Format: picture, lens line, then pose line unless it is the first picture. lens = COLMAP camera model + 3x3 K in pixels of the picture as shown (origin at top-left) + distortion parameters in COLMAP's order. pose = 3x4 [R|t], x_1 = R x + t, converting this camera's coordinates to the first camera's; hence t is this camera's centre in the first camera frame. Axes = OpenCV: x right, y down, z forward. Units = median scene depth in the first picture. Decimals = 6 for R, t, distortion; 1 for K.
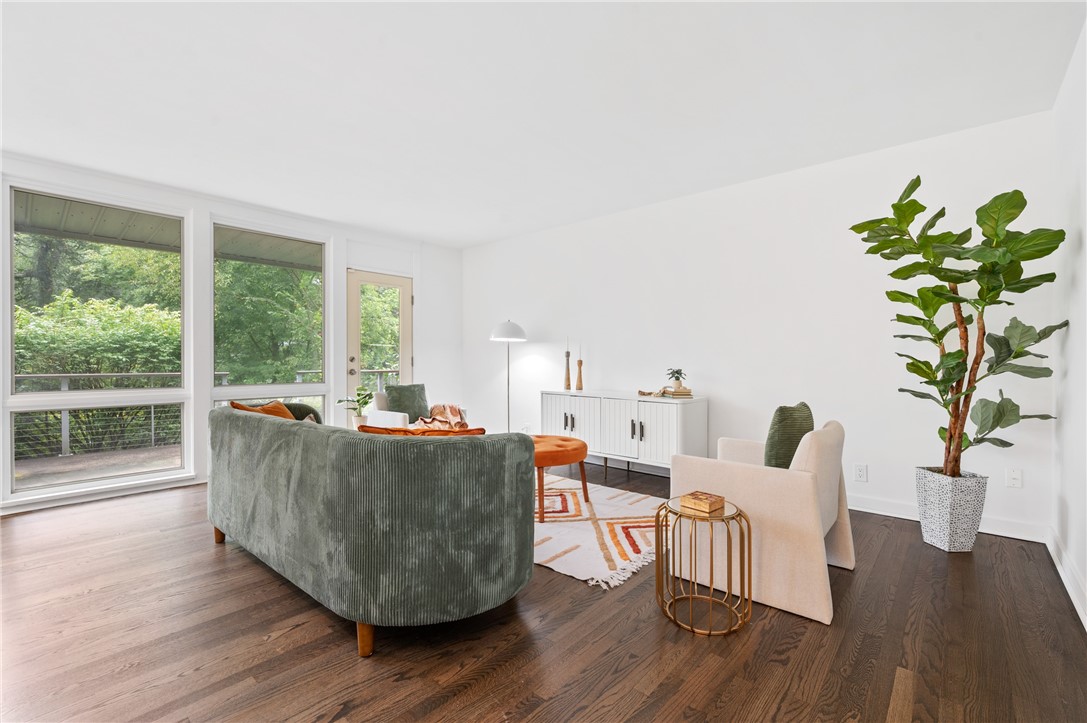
lens RADIAL K [[476.1, 0, 537.8], [0, 476.1, 362.9], [0, 0, 1]] dist [0.002556, 0.000033]
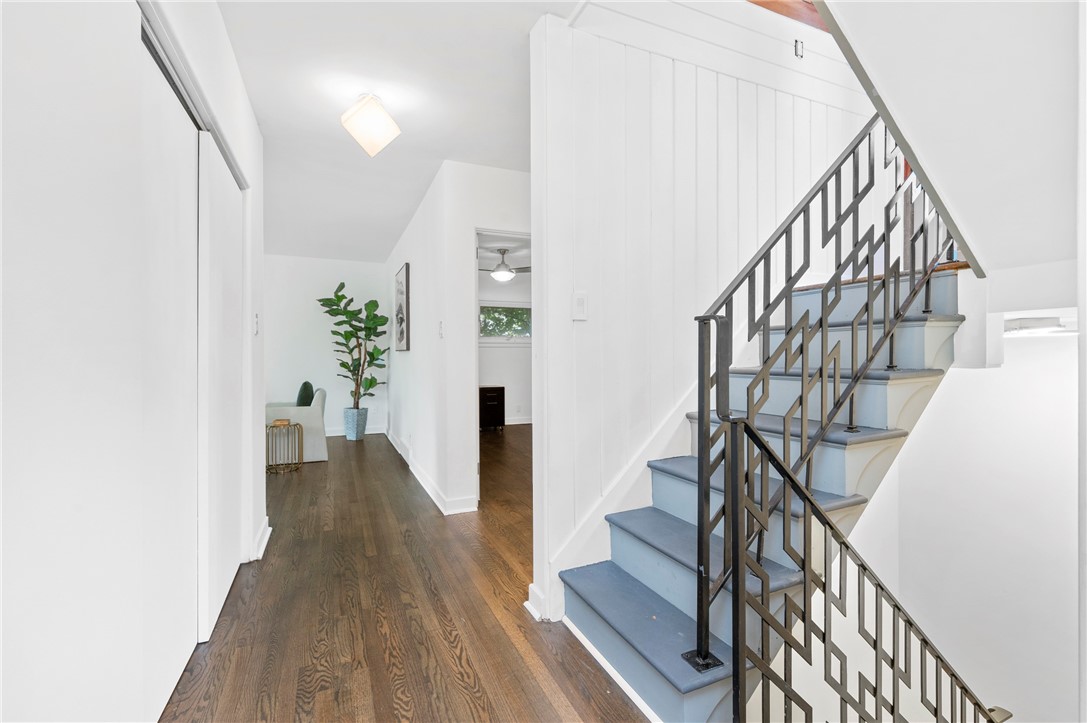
lens RADIAL K [[480.9, 0, 544.2], [0, 480.9, 357.5], [0, 0, 1]] dist [0.003195, 0.000554]
pose [[0.422034, -0.004254, 0.906570, -0.925848], [0.009423, 0.999956, 0.000306, -0.018555], [-0.906531, 0.008413, 0.422055, -0.880759]]
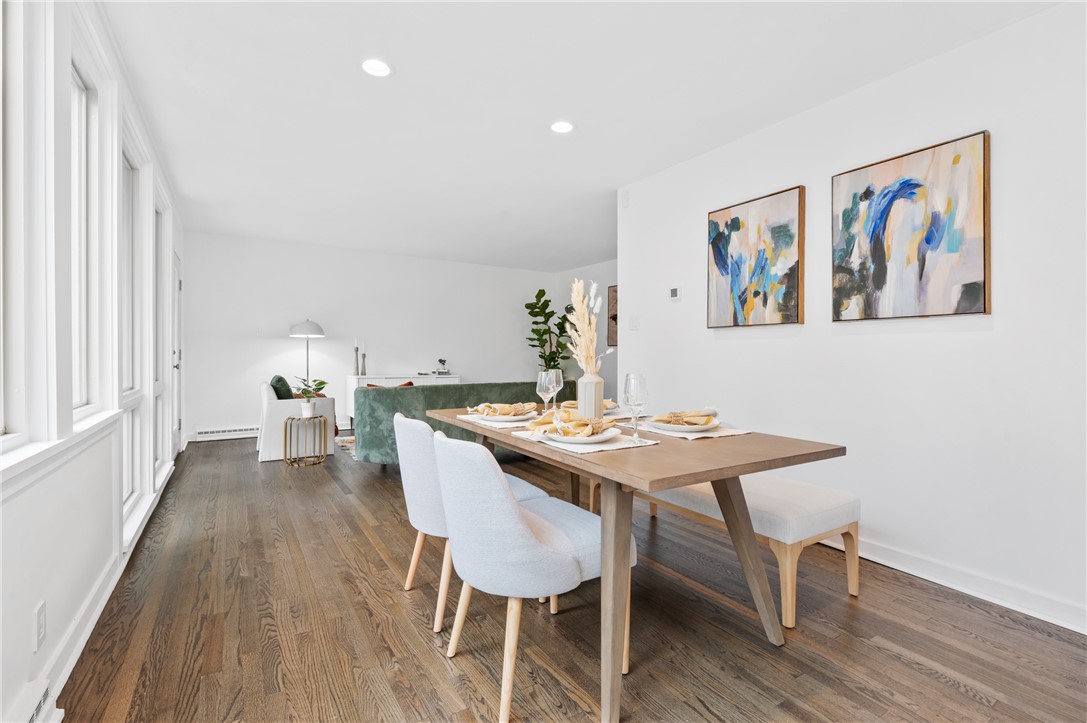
lens RADIAL K [[480.9, 0, 543.0], [0, 480.9, 357.4], [0, 0, 1]] dist [0.003195, 0.000554]
pose [[0.273258, -0.004081, 0.961932, -1.965281], [-0.000917, 0.999989, 0.004503, -0.001785], [-0.961940, -0.002113, 0.273251, 0.209232]]
